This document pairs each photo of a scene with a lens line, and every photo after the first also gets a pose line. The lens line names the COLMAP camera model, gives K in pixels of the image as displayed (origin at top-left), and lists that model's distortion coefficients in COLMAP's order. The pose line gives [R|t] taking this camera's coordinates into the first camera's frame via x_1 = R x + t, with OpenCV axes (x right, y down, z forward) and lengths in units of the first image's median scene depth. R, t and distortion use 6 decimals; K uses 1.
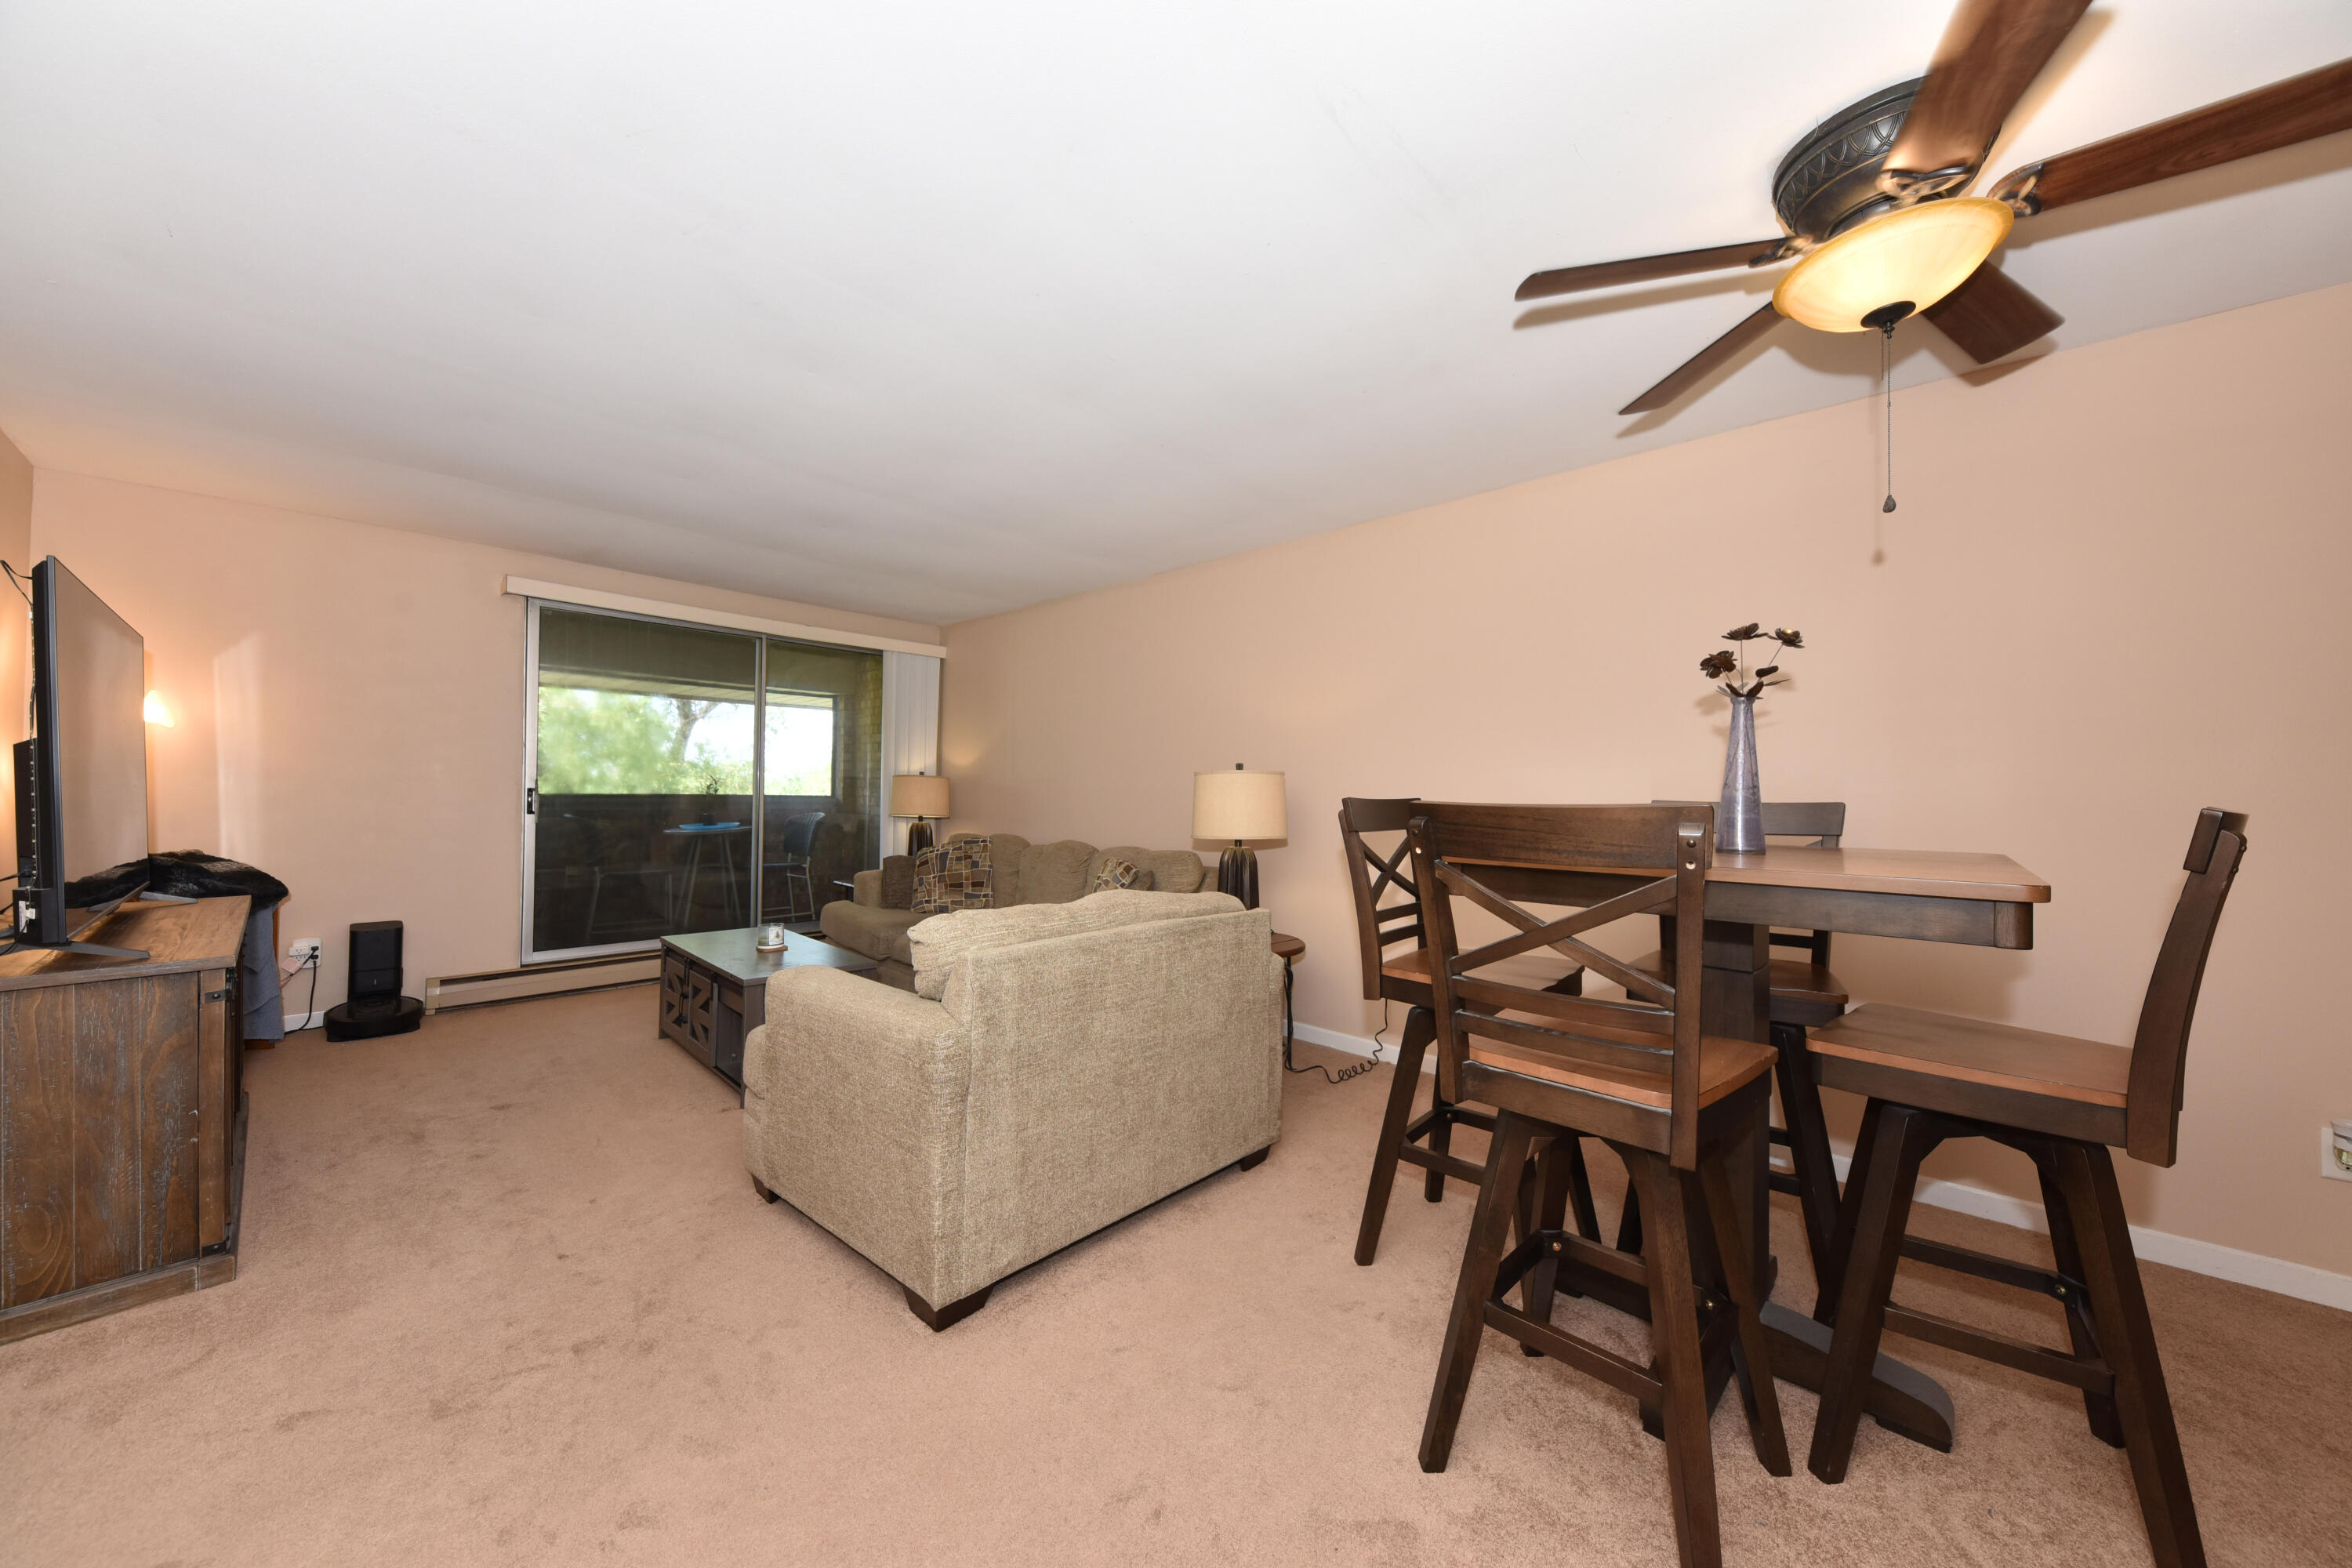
lens RADIAL K [[805.1, 0, 1192.1], [0, 805.1, 784.5], [0, 0, 1]] dist [0.000662, -0.004699]
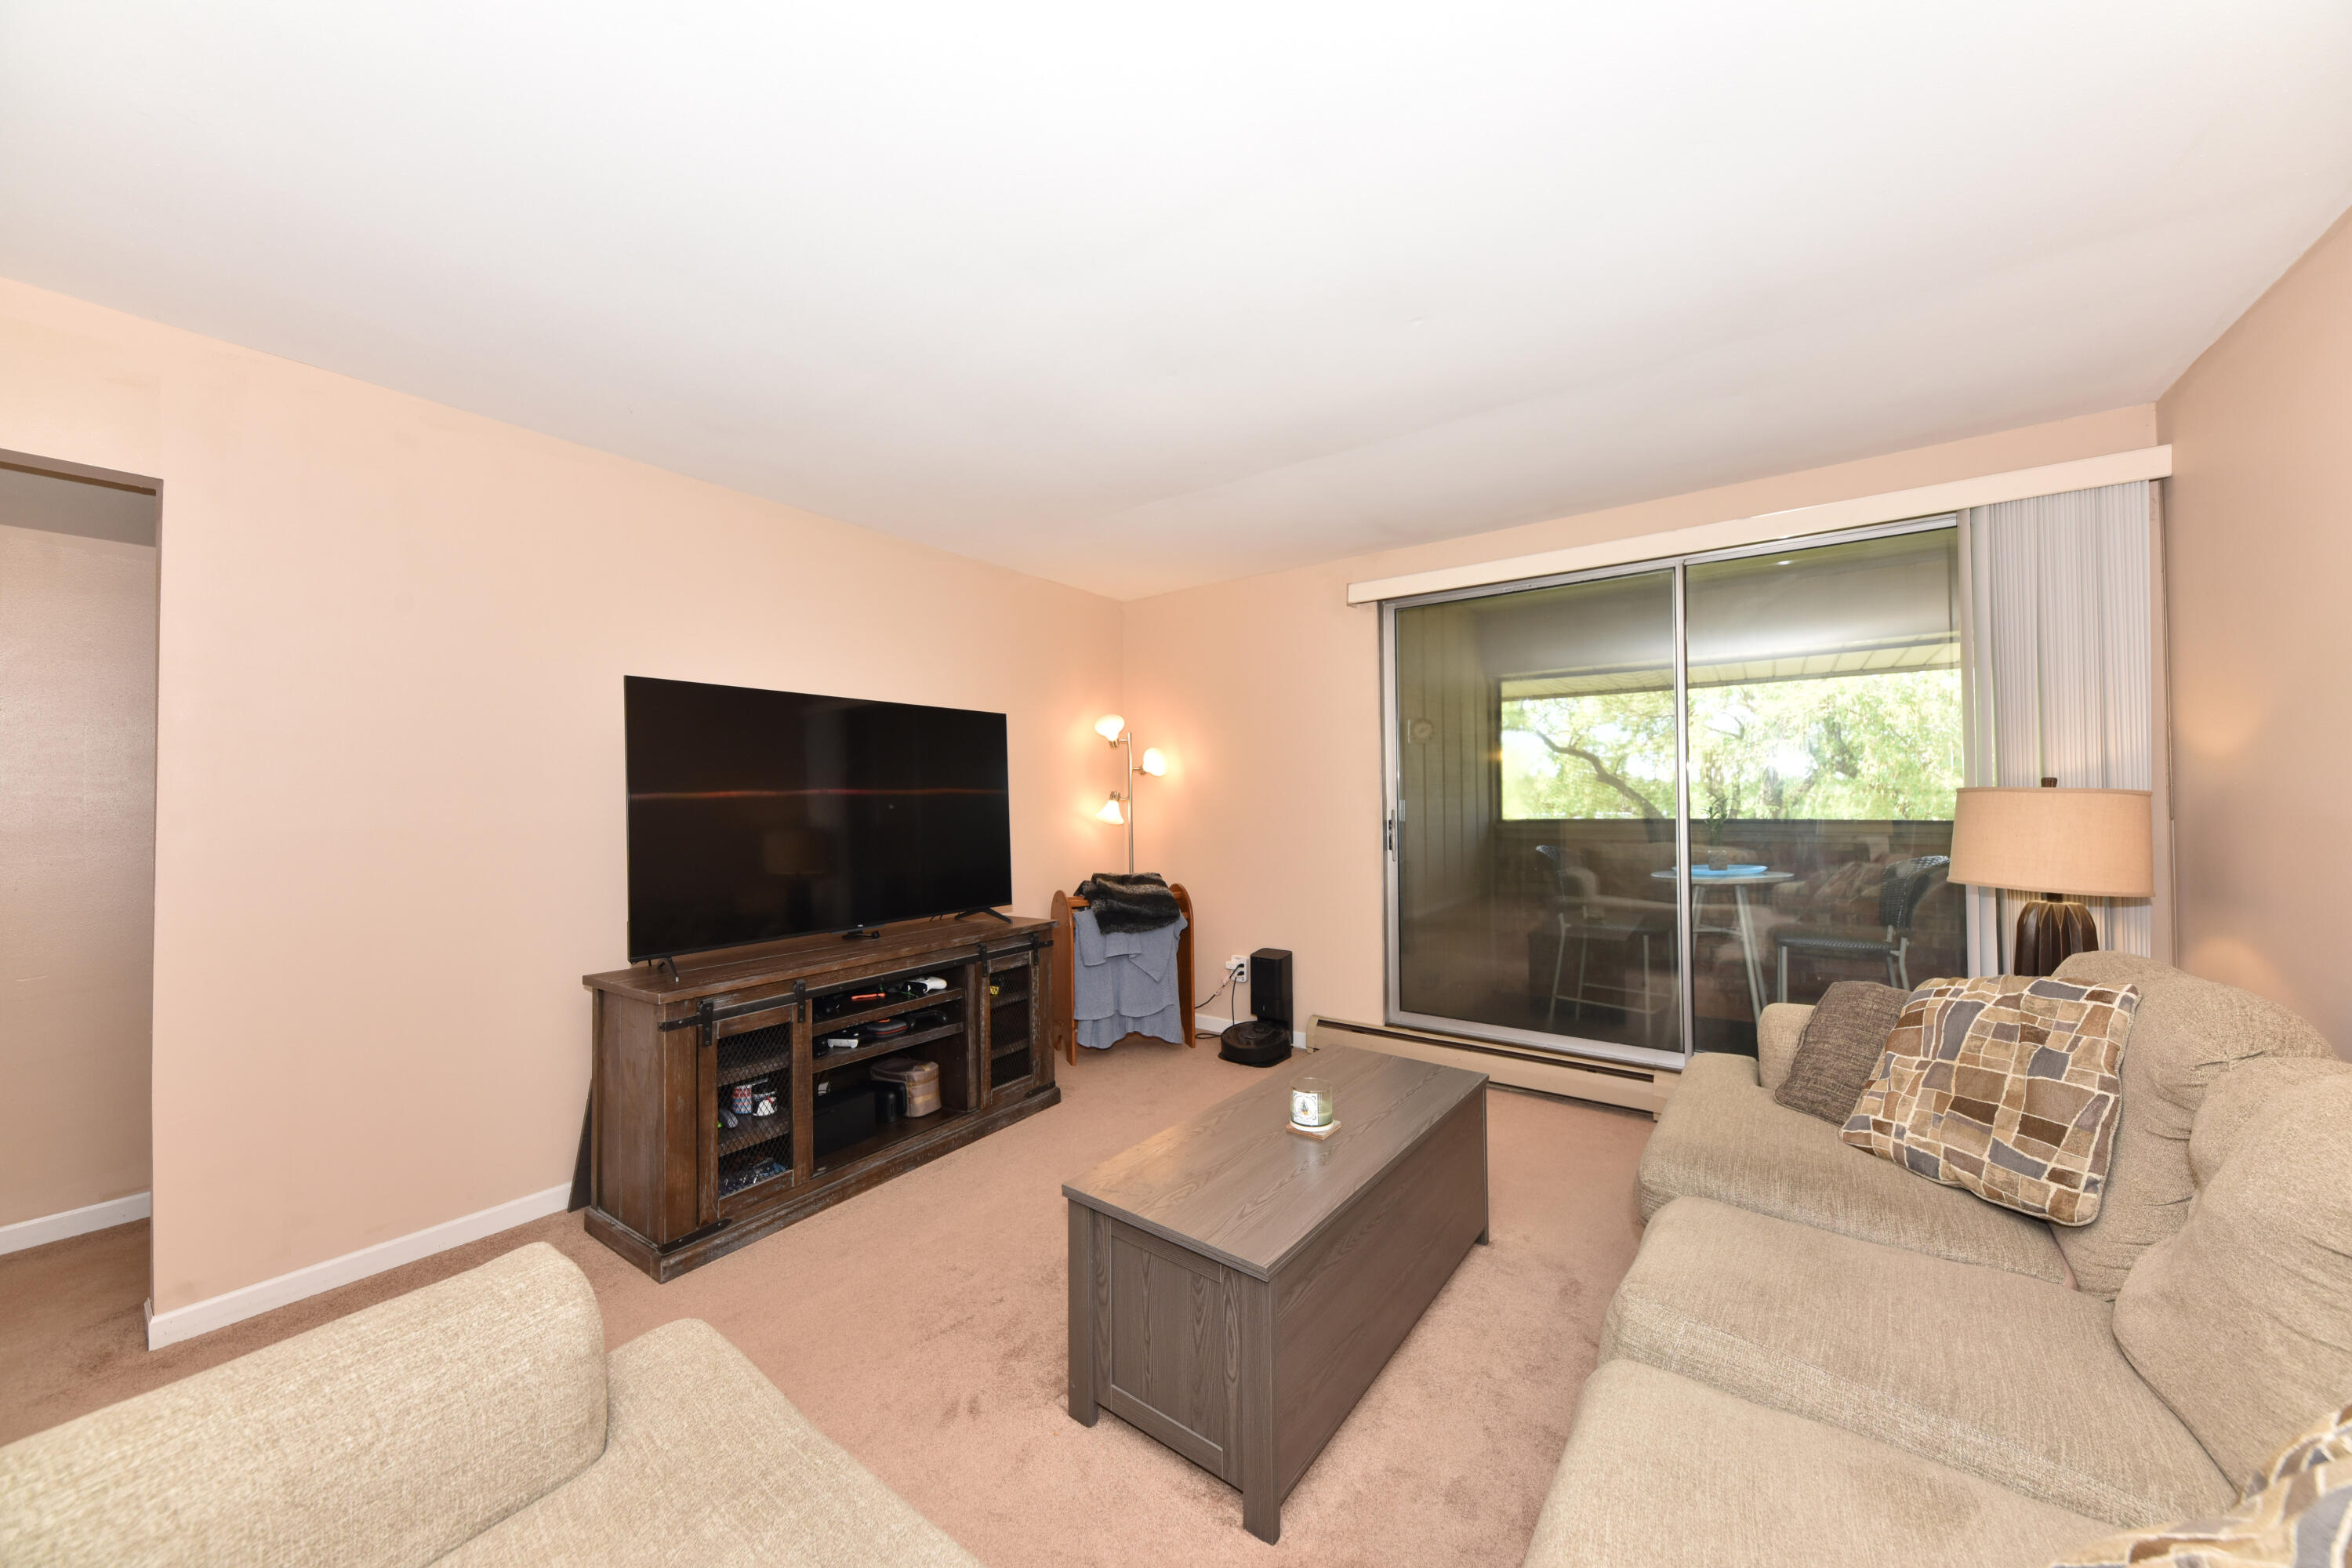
lens RADIAL K [[805.1, 0, 1192.1], [0, 805.1, 784.5], [0, 0, 1]] dist [0.000662, -0.004699]
pose [[0.104337, -0.031618, -0.994039, 0.019619], [0.026459, 0.999229, -0.029006, -0.013583], [0.994190, -0.023275, 0.105094, 0.635145]]
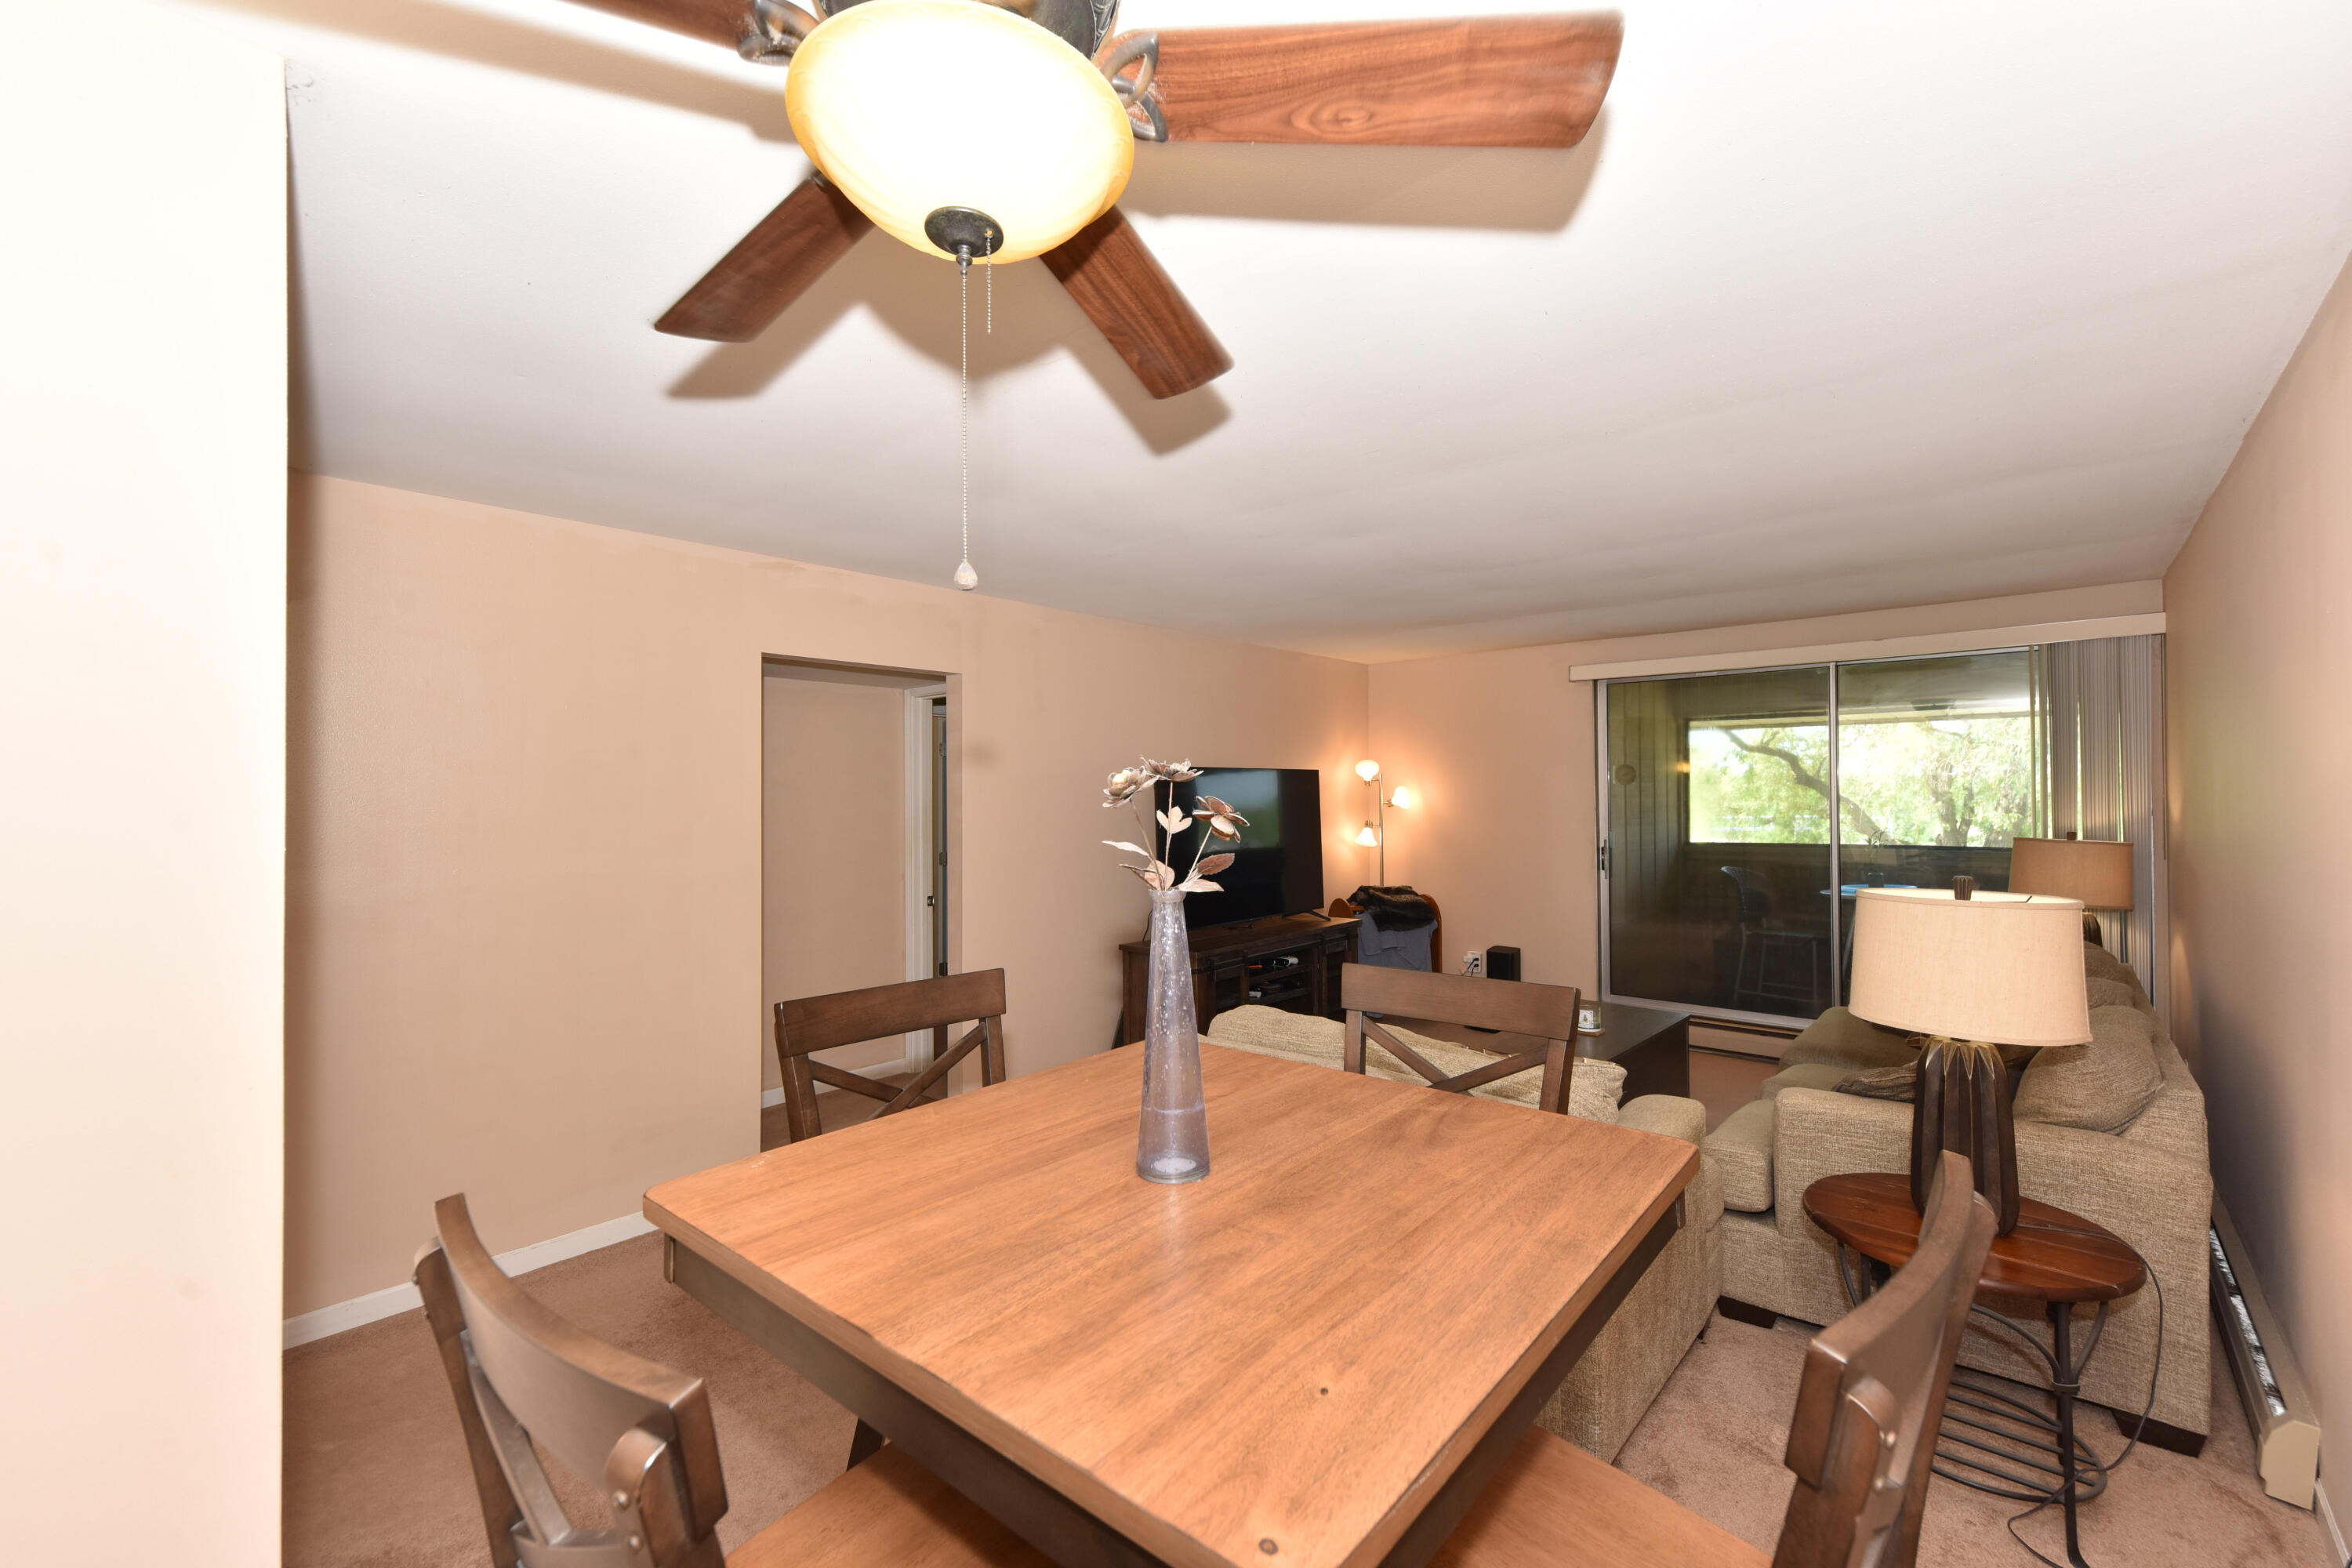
lens RADIAL K [[1000.0, 0, 1181.7], [0, 1000.0, 775.5], [0, 0, 1]] dist [0.022230, -0.000062]
pose [[0.016598, -0.030130, -0.999408, 0.533720], [0.025941, 0.999222, -0.029694, -0.064030], [0.999526, -0.025433, 0.017367, 0.350578]]
